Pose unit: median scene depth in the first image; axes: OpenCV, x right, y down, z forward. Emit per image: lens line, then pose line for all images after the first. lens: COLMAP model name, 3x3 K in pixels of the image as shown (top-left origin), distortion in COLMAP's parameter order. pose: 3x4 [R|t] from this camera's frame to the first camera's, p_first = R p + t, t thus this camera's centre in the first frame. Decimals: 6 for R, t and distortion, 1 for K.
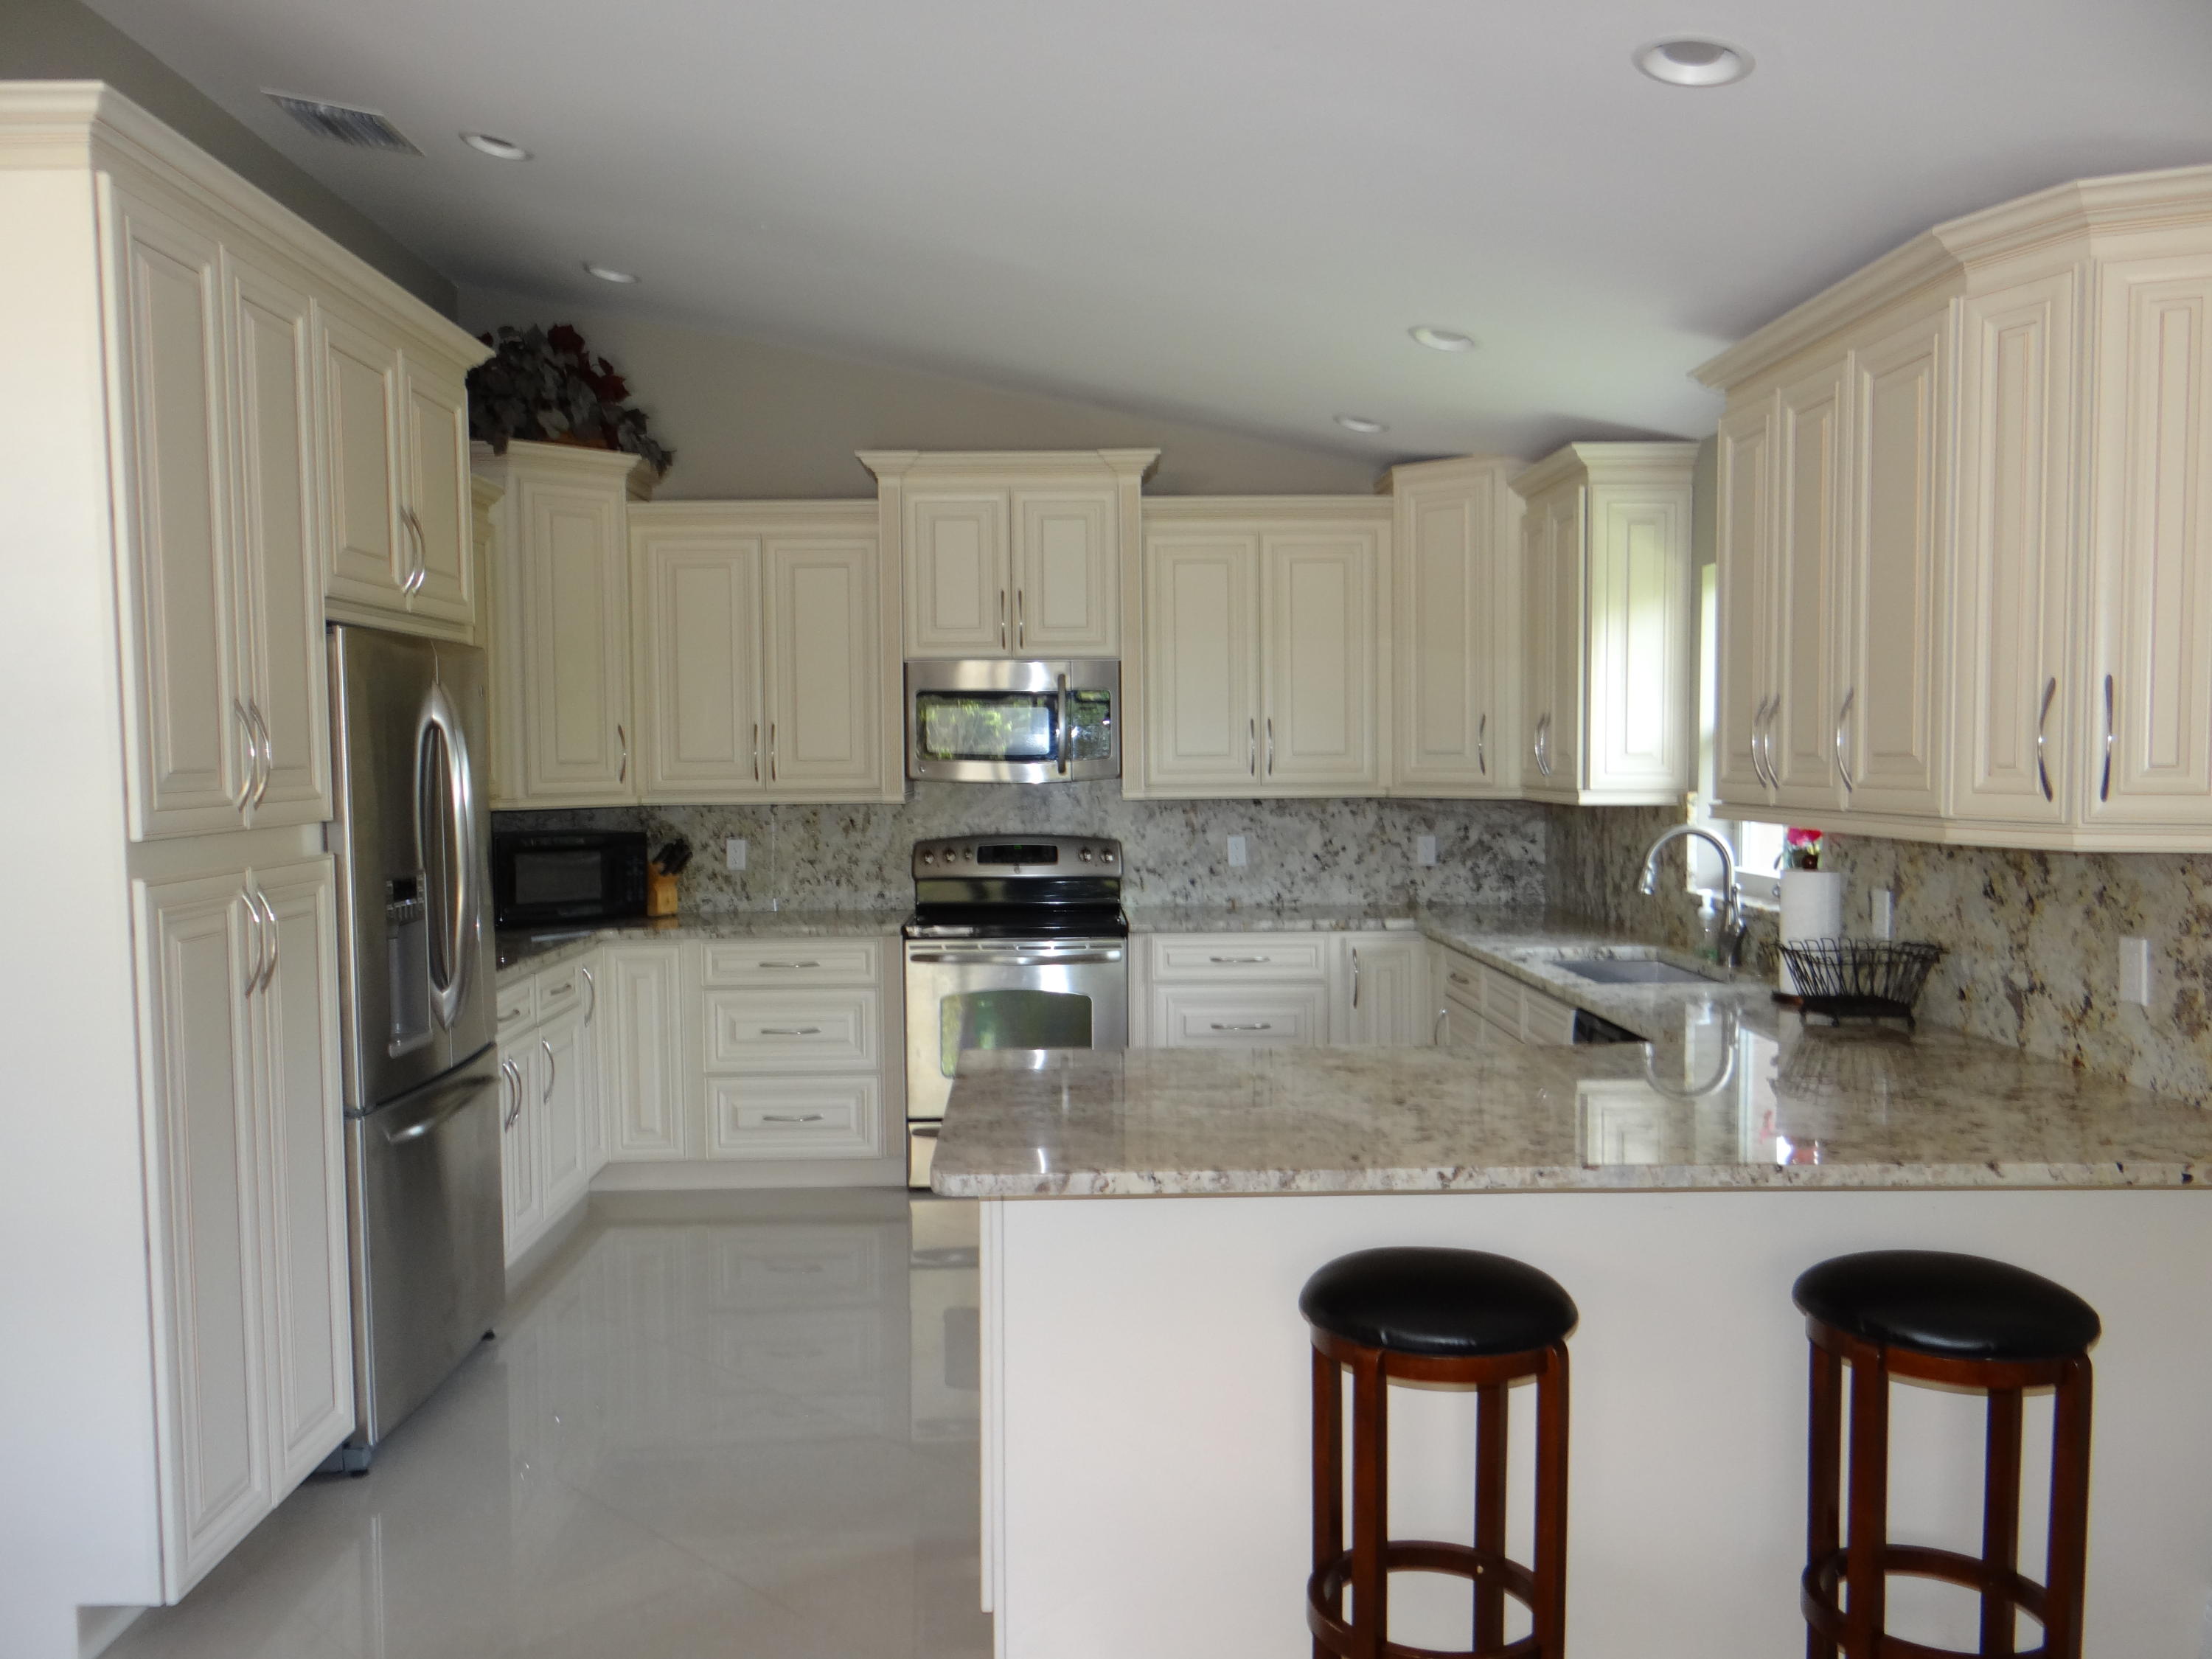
lens RADIAL K [[1747.2, 0, 1106.0], [0, 1747.2, 829.5], [0, 0, 1]] dist [0.000190, 0.007587]
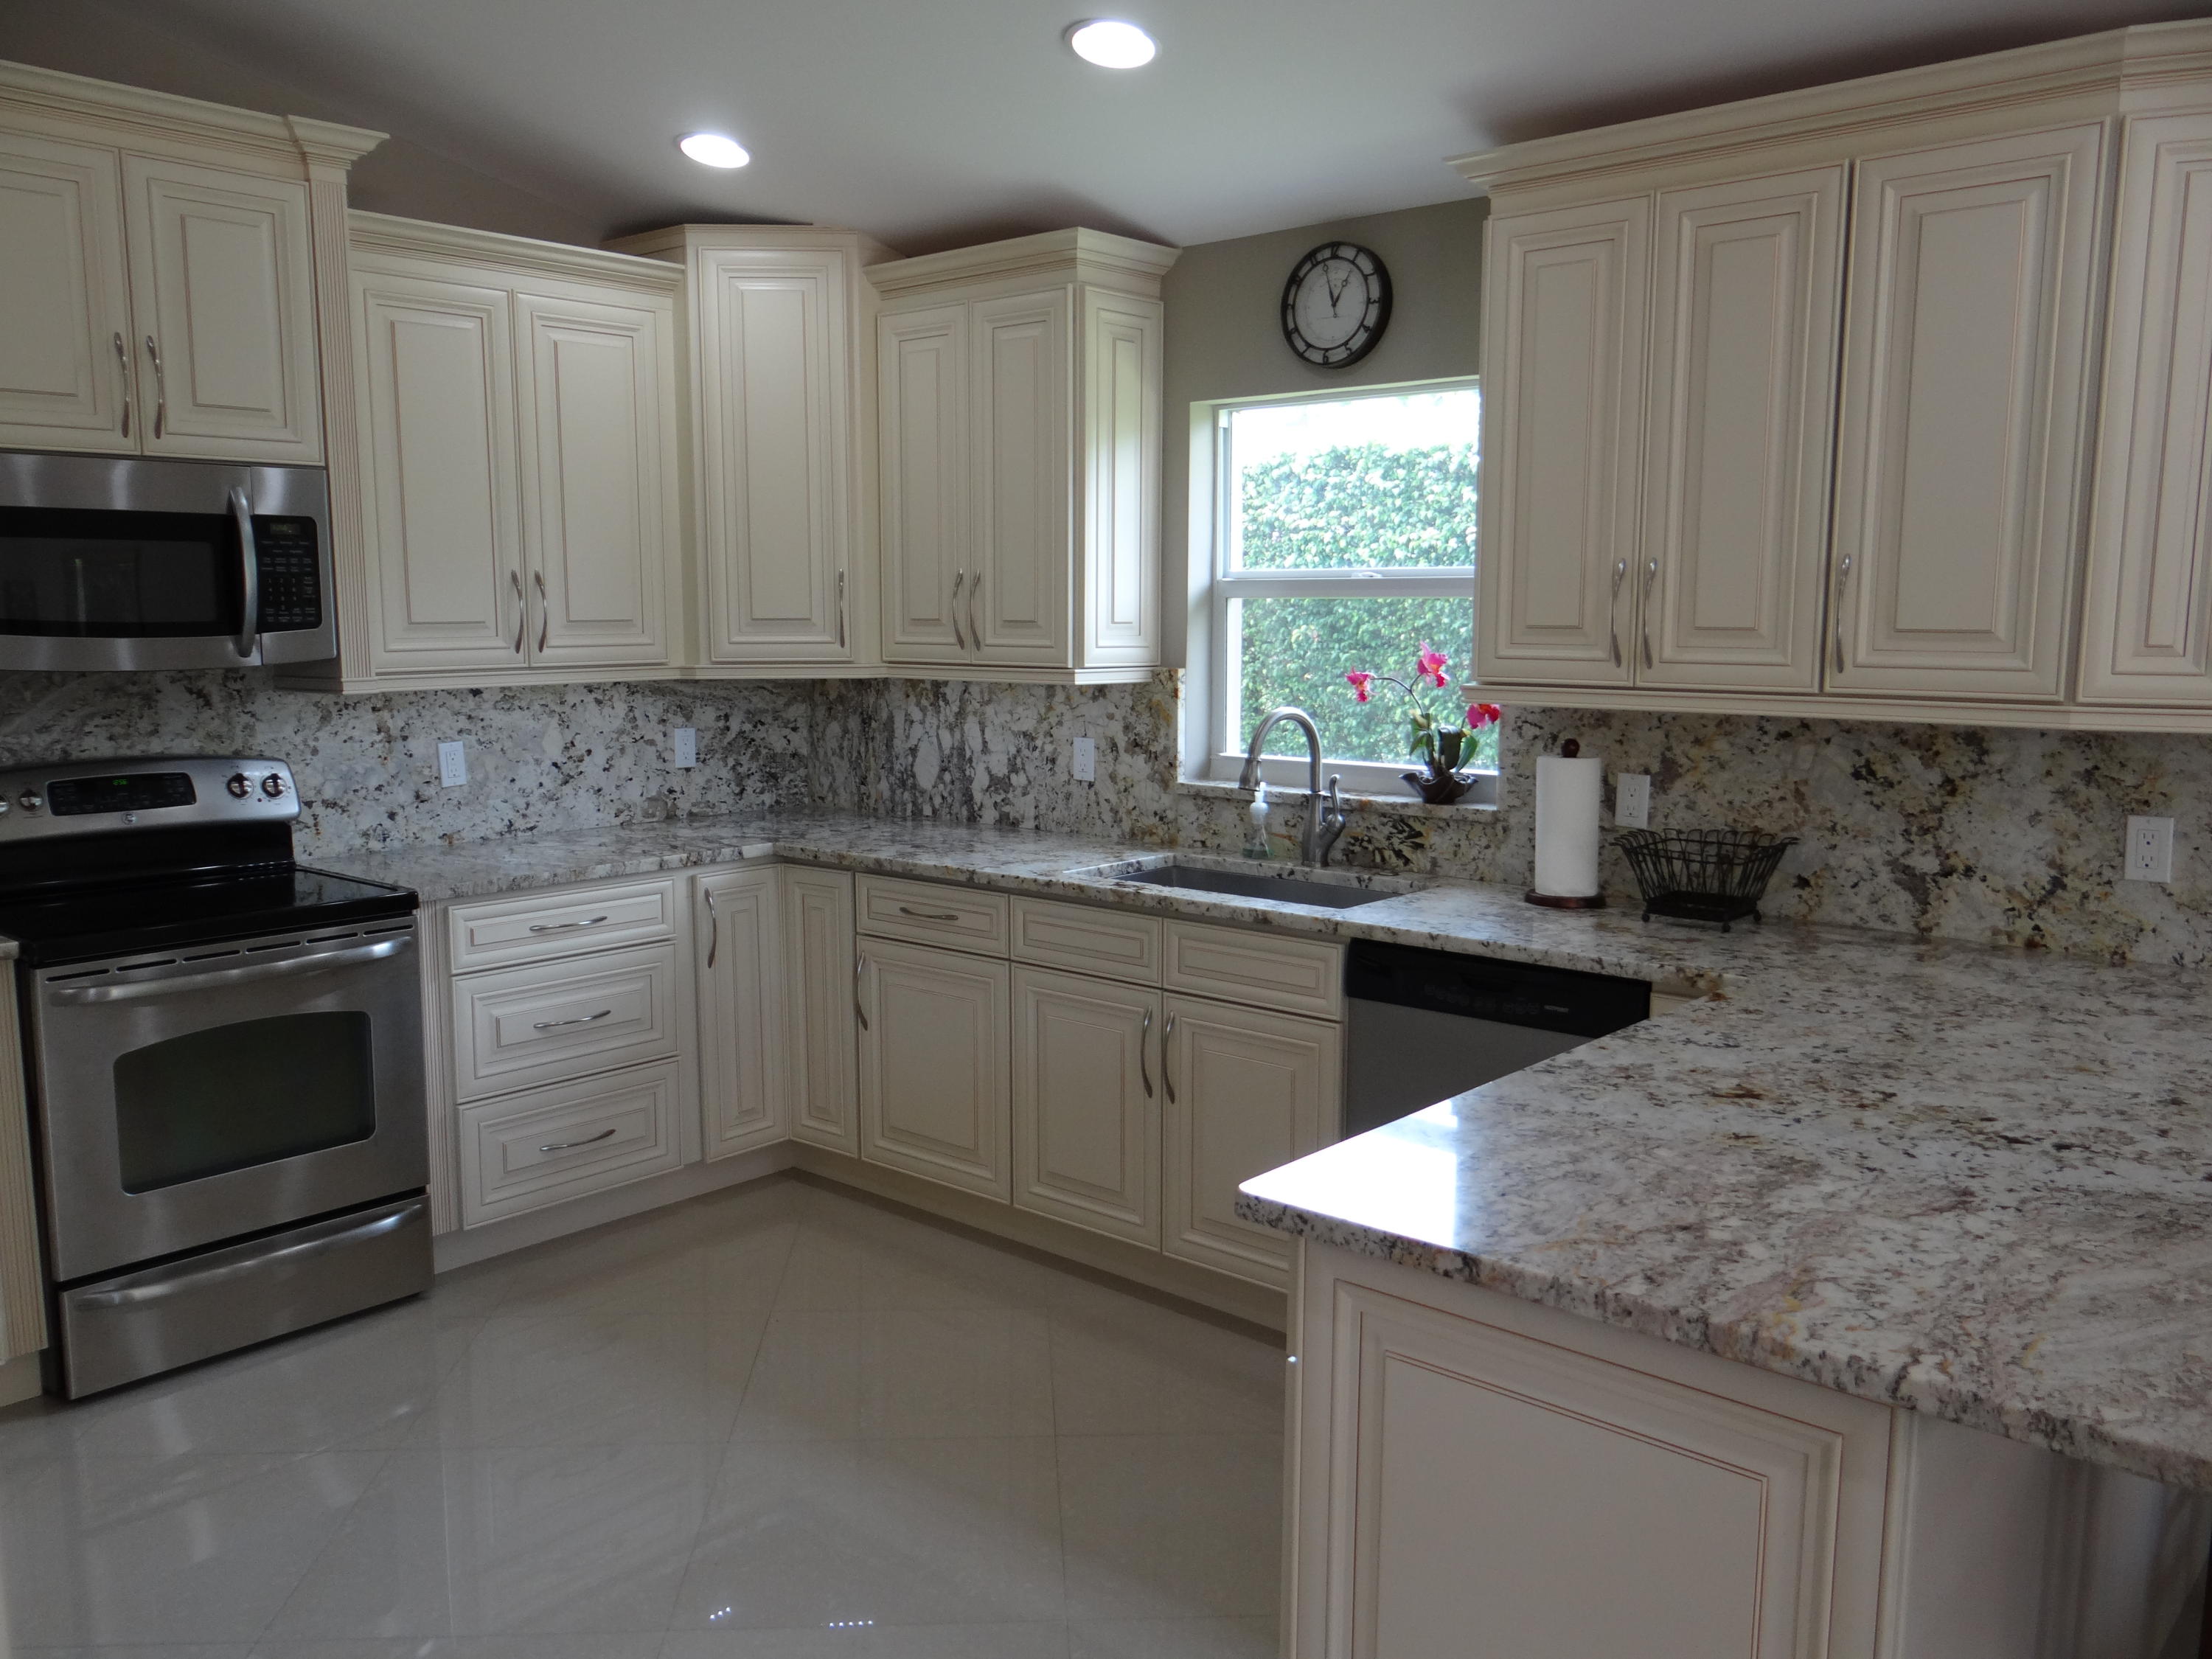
lens RADIAL K [[1747.2, 0, 1106.0], [0, 1747.2, 829.5], [0, 0, 1]] dist [0.000190, 0.007587]
pose [[0.683654, -0.090170, 0.724215, -0.248356], [0.030160, 0.994981, 0.095411, -0.020009], [-0.729183, -0.043386, 0.682942, 0.344776]]
